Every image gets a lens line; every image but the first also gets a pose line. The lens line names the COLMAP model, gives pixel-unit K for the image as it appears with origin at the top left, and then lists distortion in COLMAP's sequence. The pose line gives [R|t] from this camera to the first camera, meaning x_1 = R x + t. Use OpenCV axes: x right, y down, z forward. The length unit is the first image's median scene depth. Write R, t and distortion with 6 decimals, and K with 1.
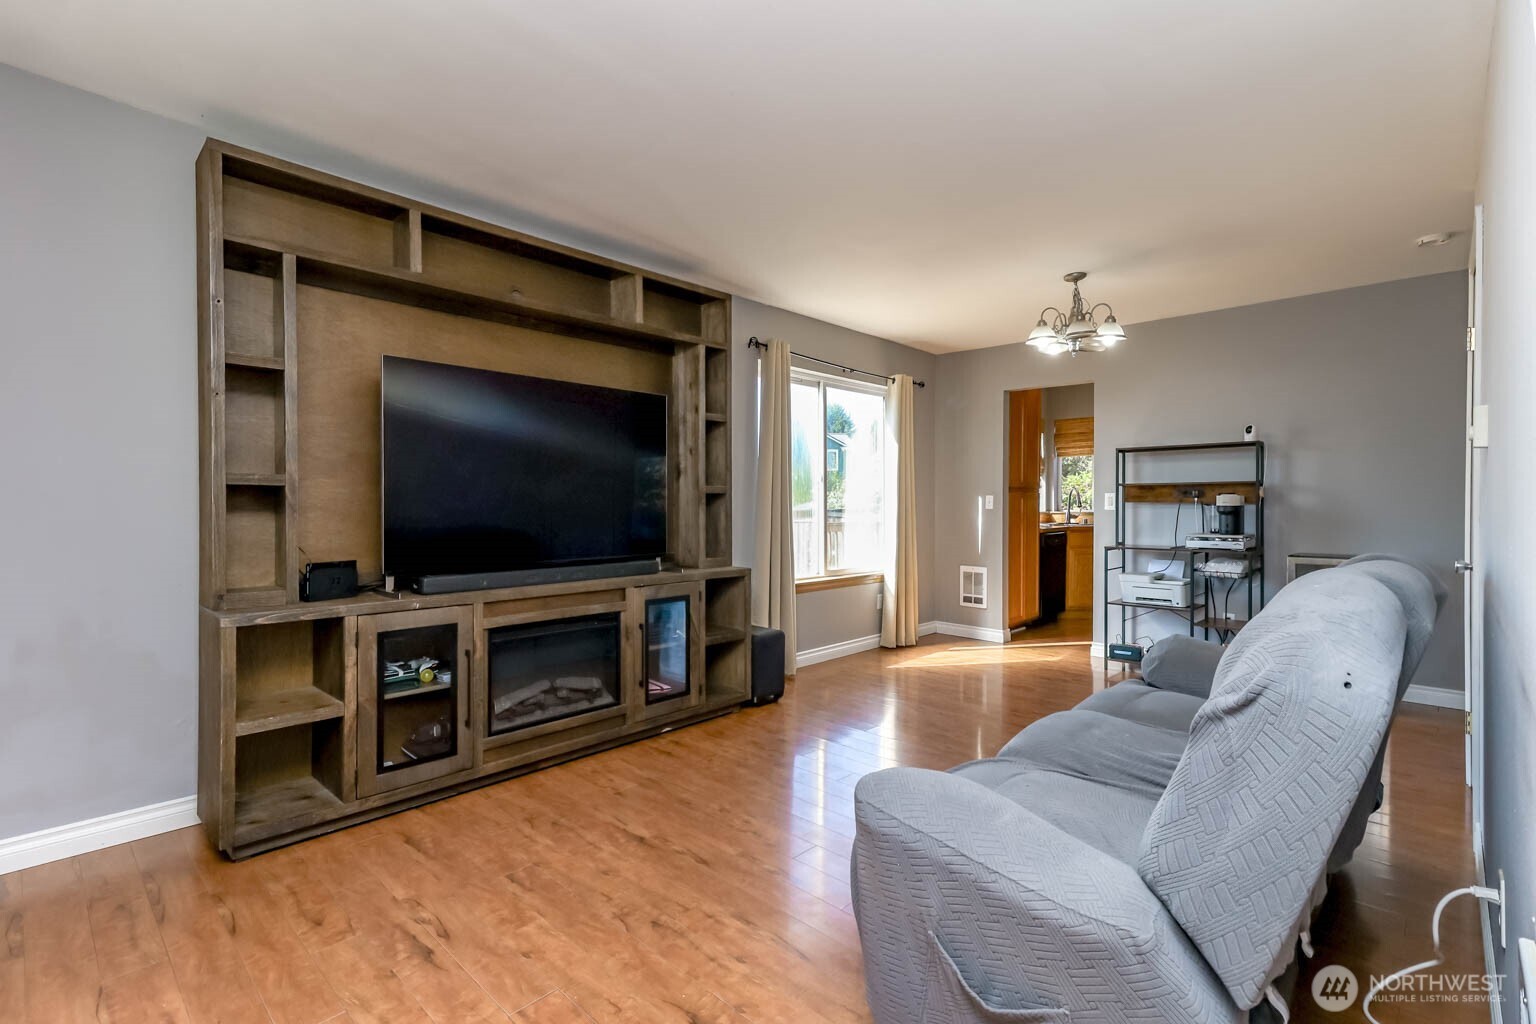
lens RADIAL K [[708.6, 0, 768.0], [0, 708.6, 512.0], [0, 0, 1]] dist [0.004350, 0.000380]
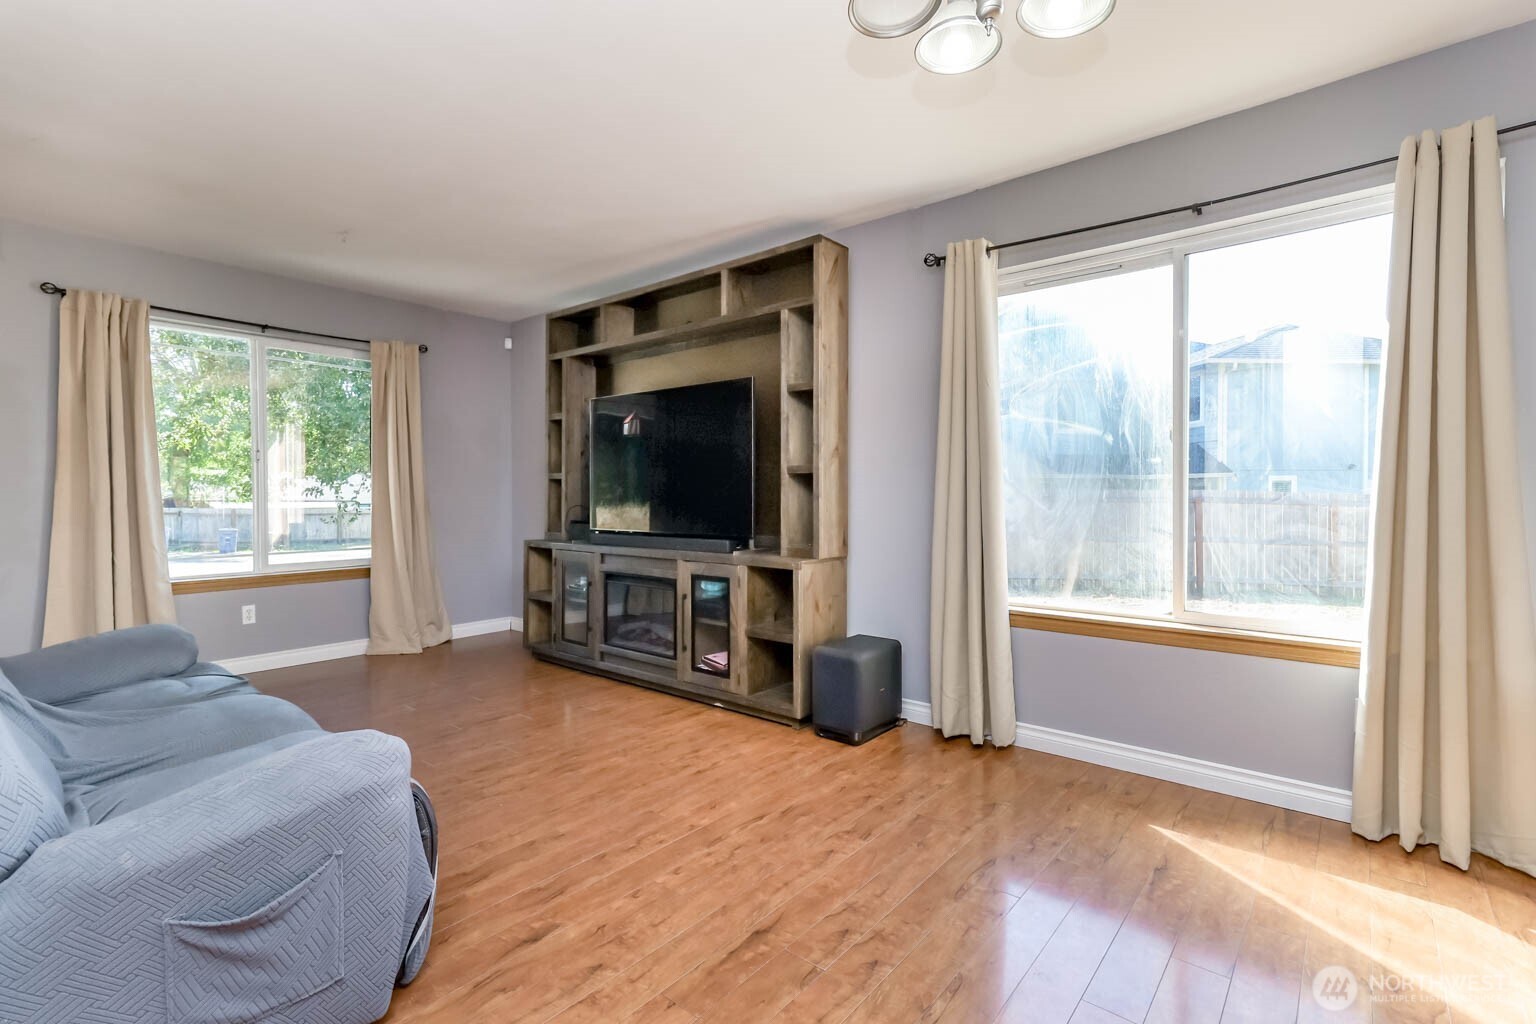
lens RADIAL K [[708.6, 0, 768.0], [0, 708.6, 512.0], [0, 0, 1]] dist [0.004350, 0.000380]
pose [[0.059860, 0.037605, -0.997498, 0.896027], [-0.003523, 0.999292, 0.037462, -0.013876], [0.998201, 0.001272, 0.059950, 1.019343]]
